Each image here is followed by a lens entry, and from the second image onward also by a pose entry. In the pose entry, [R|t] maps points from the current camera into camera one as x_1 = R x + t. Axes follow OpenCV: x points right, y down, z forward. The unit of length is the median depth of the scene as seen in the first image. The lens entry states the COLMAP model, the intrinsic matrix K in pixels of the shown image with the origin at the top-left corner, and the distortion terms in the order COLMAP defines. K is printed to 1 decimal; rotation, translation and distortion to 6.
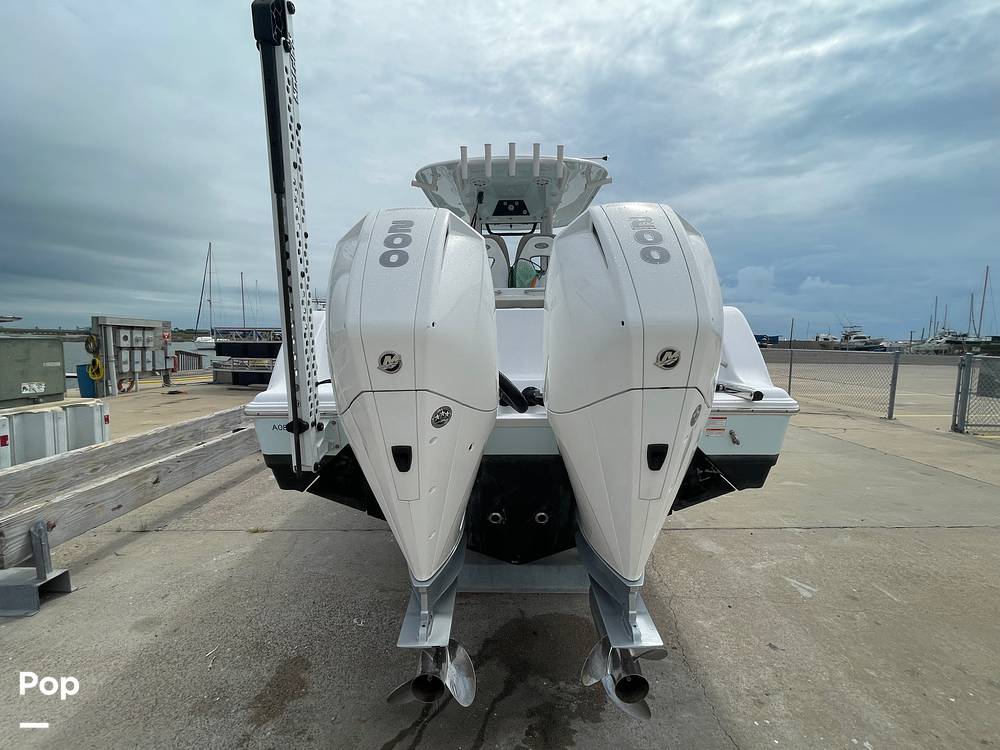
lens RADIAL K [[443.5, 0, 498.0], [0, 443.5, 387.1], [0, 0, 1]] dist [0.000639, 0.000548]
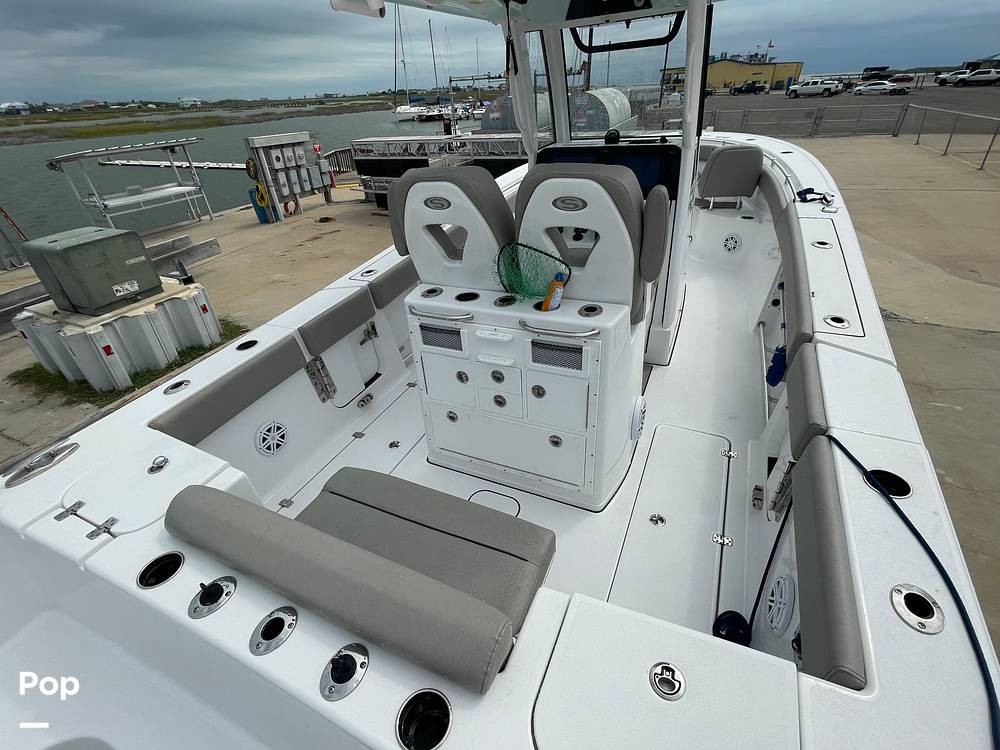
lens RADIAL K [[446.8, 0, 500.3], [0, 446.8, 378.9], [0, 0, 1]] dist [-0.010319, 0.005305]
pose [[0.911580, 0.171076, -0.373839, 0.066914], [0.019213, 0.890591, 0.454400, -0.113338], [0.410674, -0.421404, 0.808557, 0.191795]]
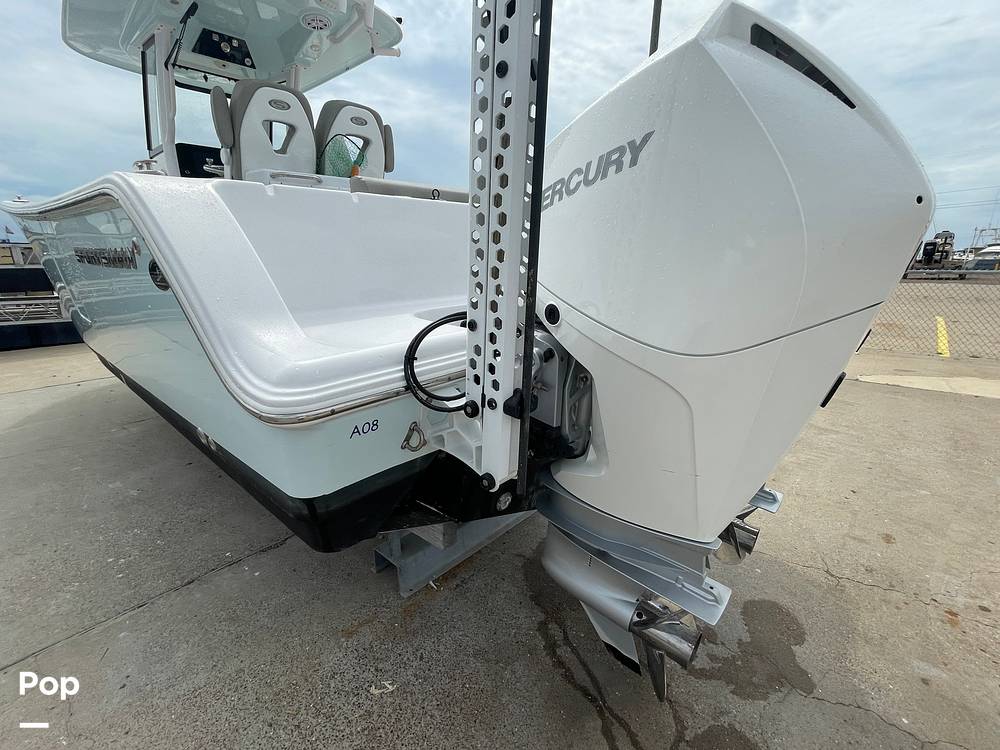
lens RADIAL K [[446.8, 0, 500.3], [0, 446.8, 378.9], [0, 0, 1]] dist [-0.010319, 0.005305]
pose [[0.651404, -0.204945, 0.730527, -0.120898], [0.091184, 0.976996, 0.192782, -0.005693], [-0.753232, -0.058967, 0.655107, 0.096369]]
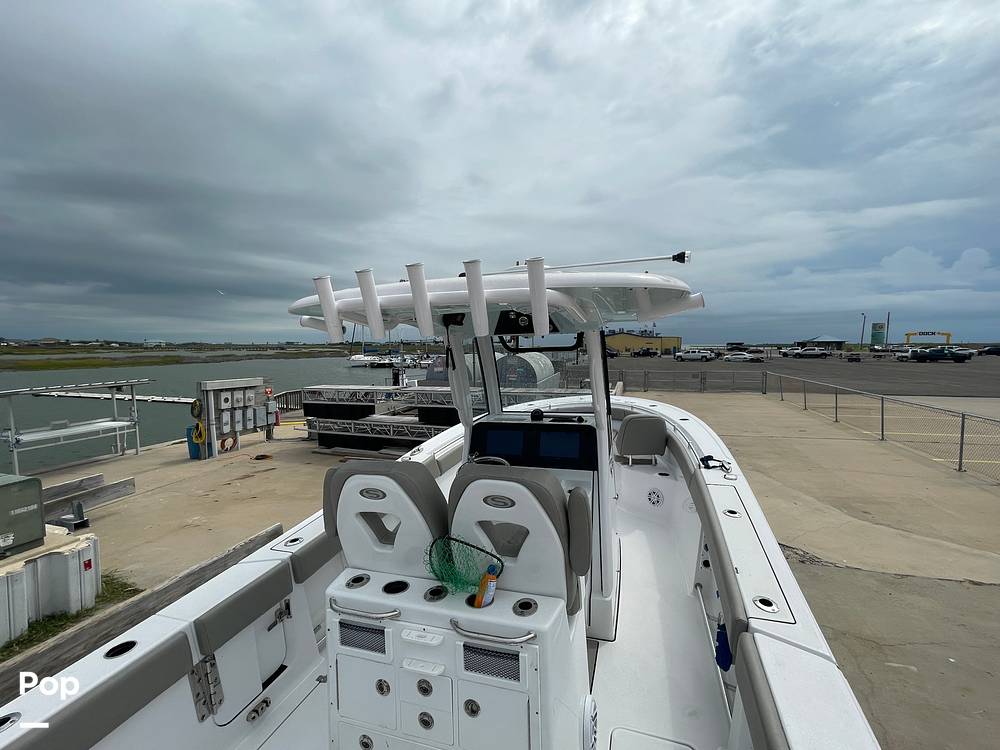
lens RADIAL K [[446.8, 0, 500.3], [0, 446.8, 378.9], [0, 0, 1]] dist [-0.010319, 0.005305]
pose [[0.956495, -0.001230, -0.291746, 0.068562], [-0.008102, 0.999494, -0.030775, -0.131483], [0.291636, 0.031799, 0.956001, 0.193343]]
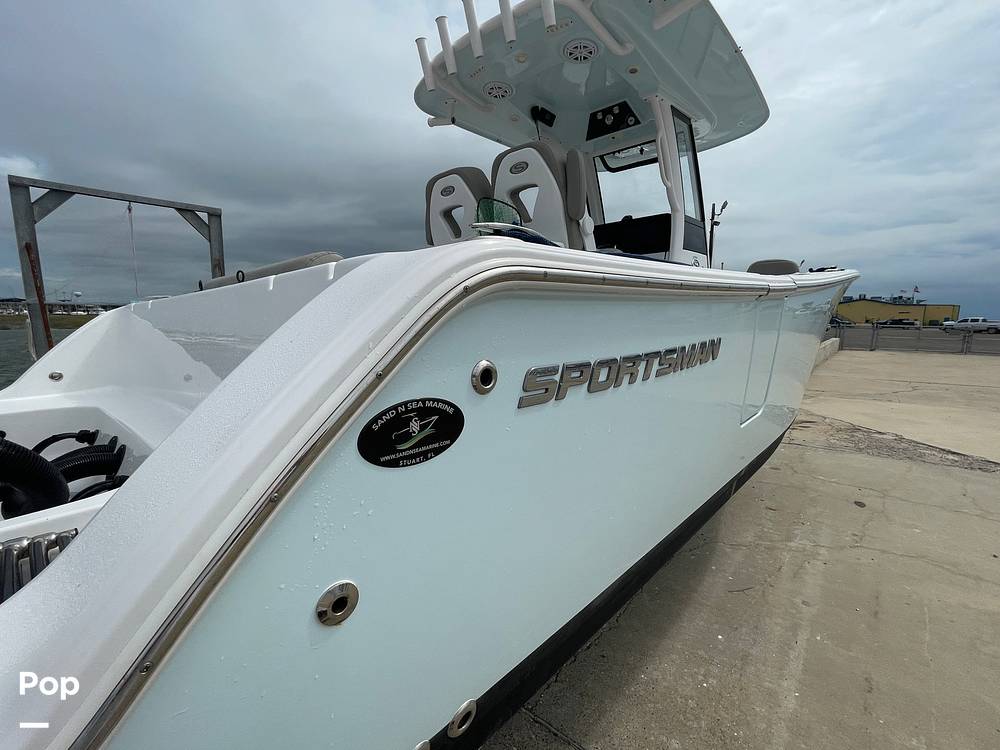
lens RADIAL K [[446.8, 0, 500.3], [0, 446.8, 378.9], [0, 0, 1]] dist [-0.010319, 0.005305]
pose [[0.756563, 0.078191, -0.649229, 0.146812], [-0.062351, 0.996928, 0.047408, -0.024986], [0.650941, 0.004613, 0.759114, 0.177293]]
